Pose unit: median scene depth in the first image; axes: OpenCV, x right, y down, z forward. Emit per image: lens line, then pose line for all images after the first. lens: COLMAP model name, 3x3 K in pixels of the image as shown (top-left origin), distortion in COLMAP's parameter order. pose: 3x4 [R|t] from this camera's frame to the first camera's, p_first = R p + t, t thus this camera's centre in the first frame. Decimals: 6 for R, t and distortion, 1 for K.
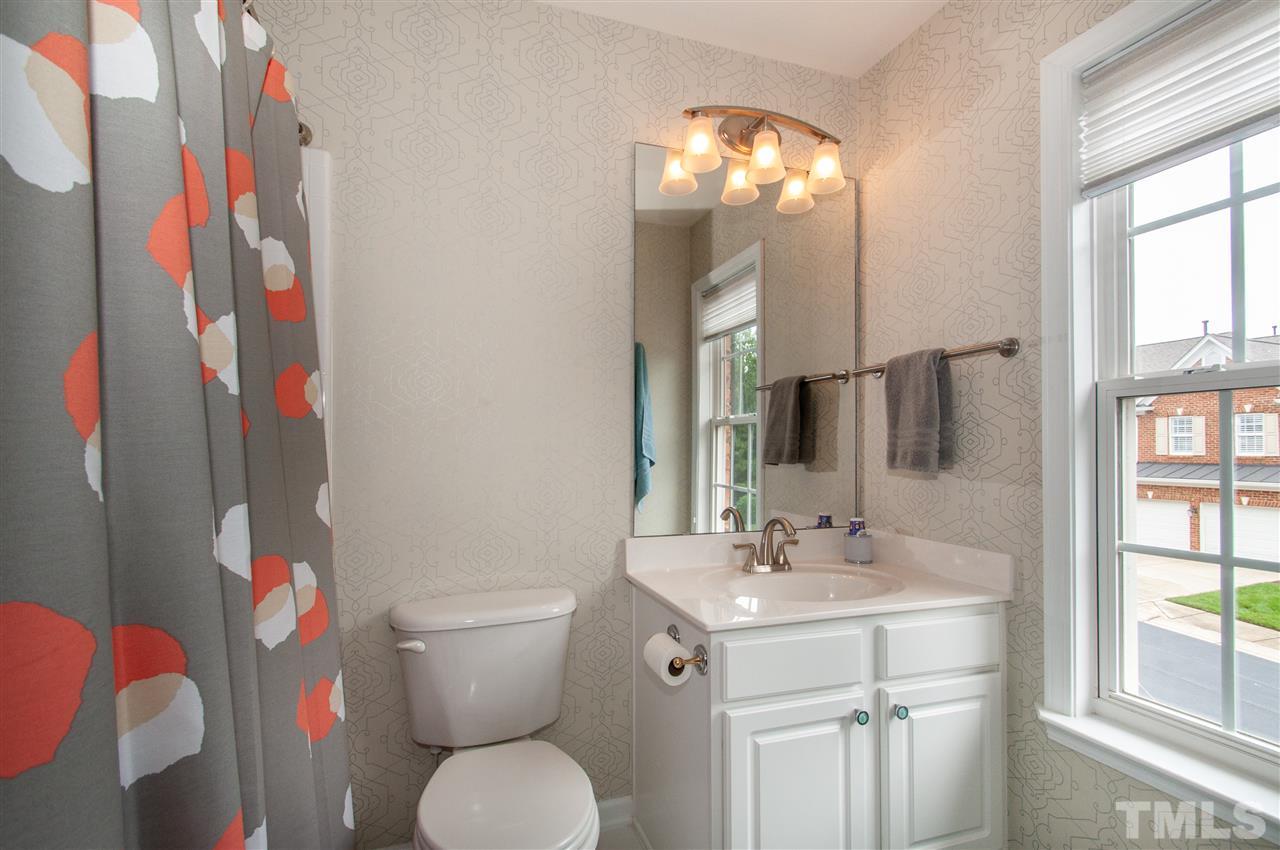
lens RADIAL K [[576.0, 0, 624.6], [0, 576.0, 436.6], [0, 0, 1]] dist [0.001573, -0.000222]
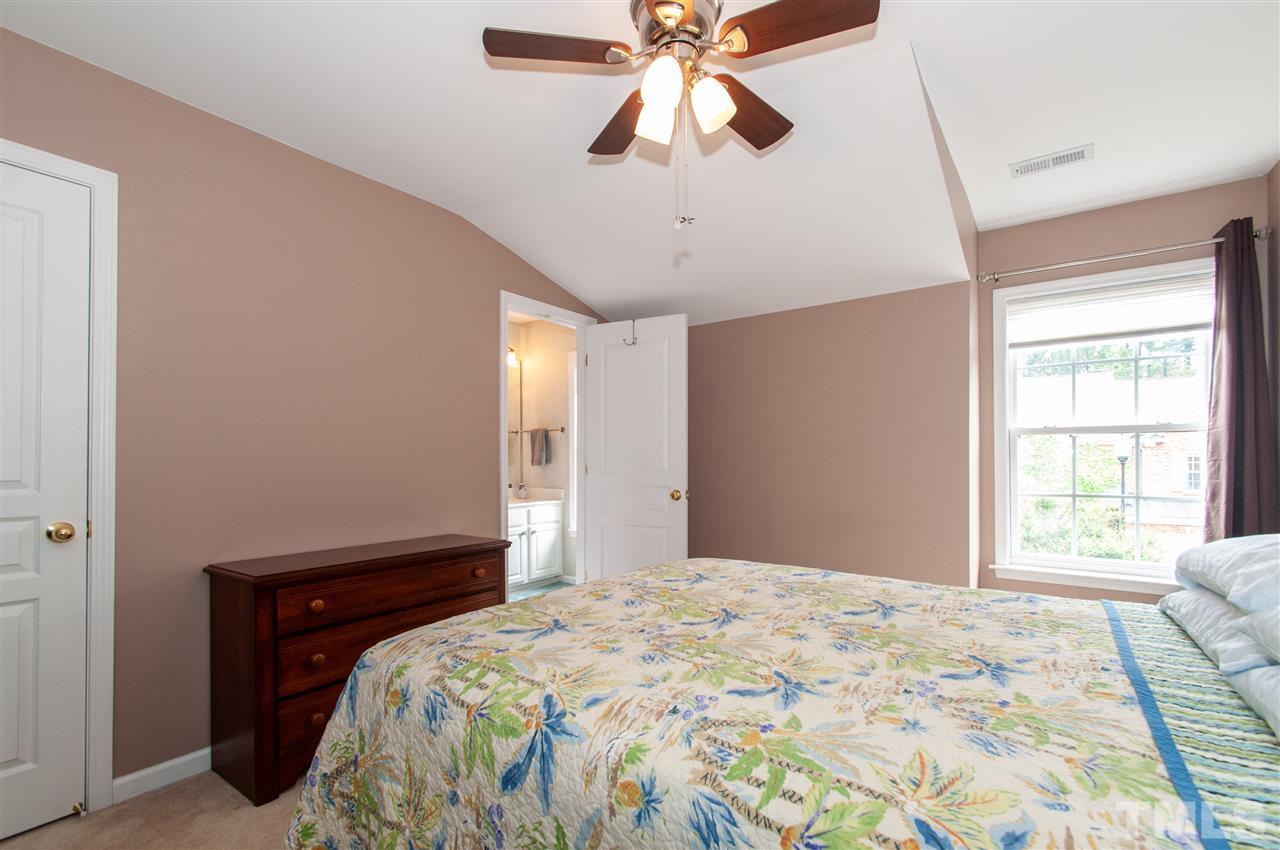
lens RADIAL K [[562.3, 0, 642.1], [0, 562.3, 440.5], [0, 0, 1]] dist [0.003248, -0.000198]
pose [[0.809329, 0.003891, 0.587343, -0.973438], [-0.003349, 0.999992, -0.002010, -0.084779], [-0.587346, -0.000340, 0.809336, -2.093709]]
